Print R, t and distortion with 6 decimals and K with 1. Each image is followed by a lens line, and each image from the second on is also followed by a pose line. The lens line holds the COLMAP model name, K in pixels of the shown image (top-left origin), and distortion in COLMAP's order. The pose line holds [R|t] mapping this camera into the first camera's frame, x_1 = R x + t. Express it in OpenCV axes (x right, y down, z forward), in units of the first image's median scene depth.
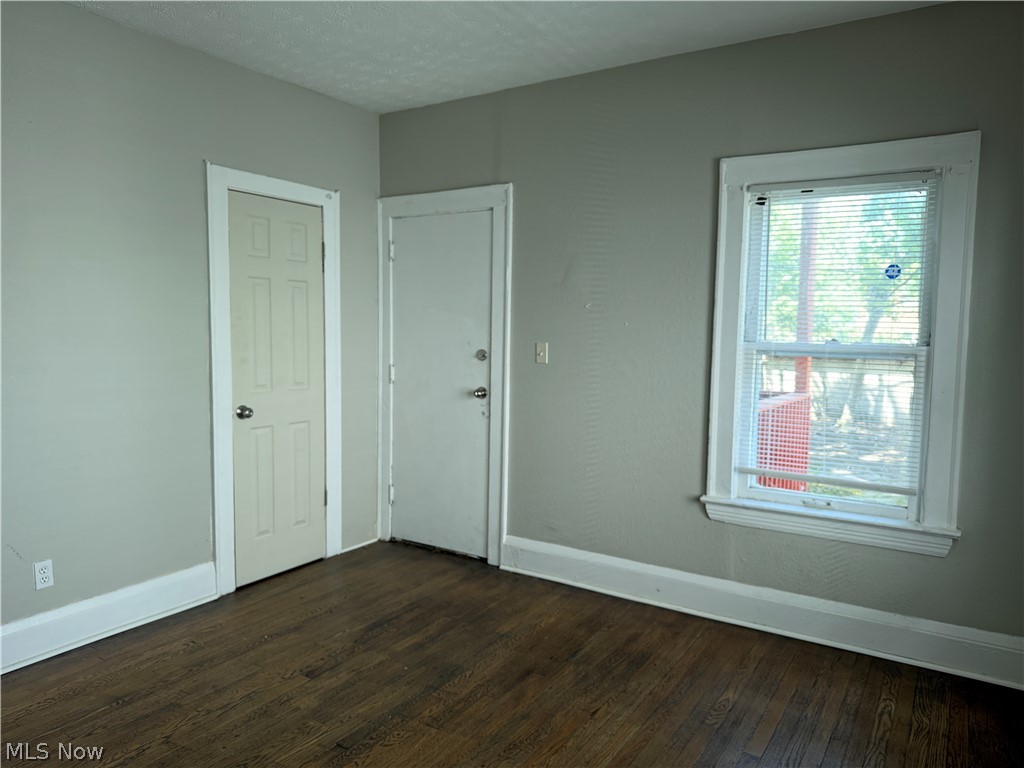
lens RADIAL K [[713.5, 0, 515.6], [0, 713.5, 383.3], [0, 0, 1]] dist [0.030712, -0.028947]
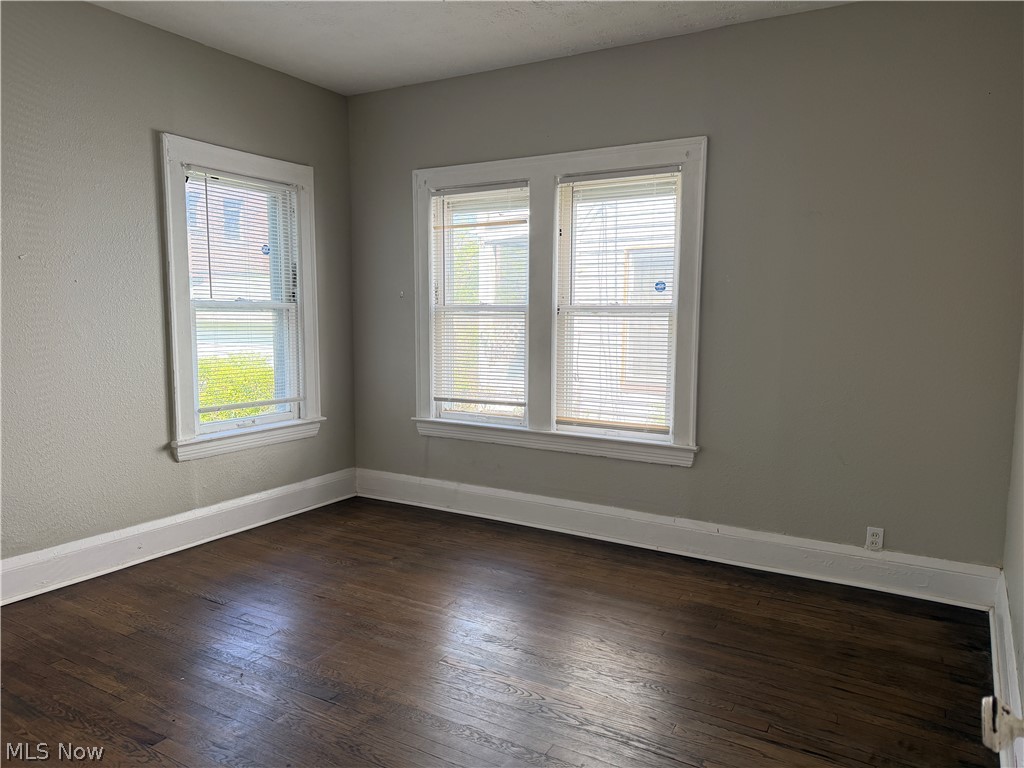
lens RADIAL K [[713.5, 0, 513.9], [0, 713.5, 377.1], [0, 0, 1]] dist [0.030712, -0.028947]
pose [[-0.016956, -0.112641, 0.993491, -0.871639], [0.065621, 0.991366, 0.113520, -0.033357], [-0.997701, 0.067118, -0.009418, 0.515094]]
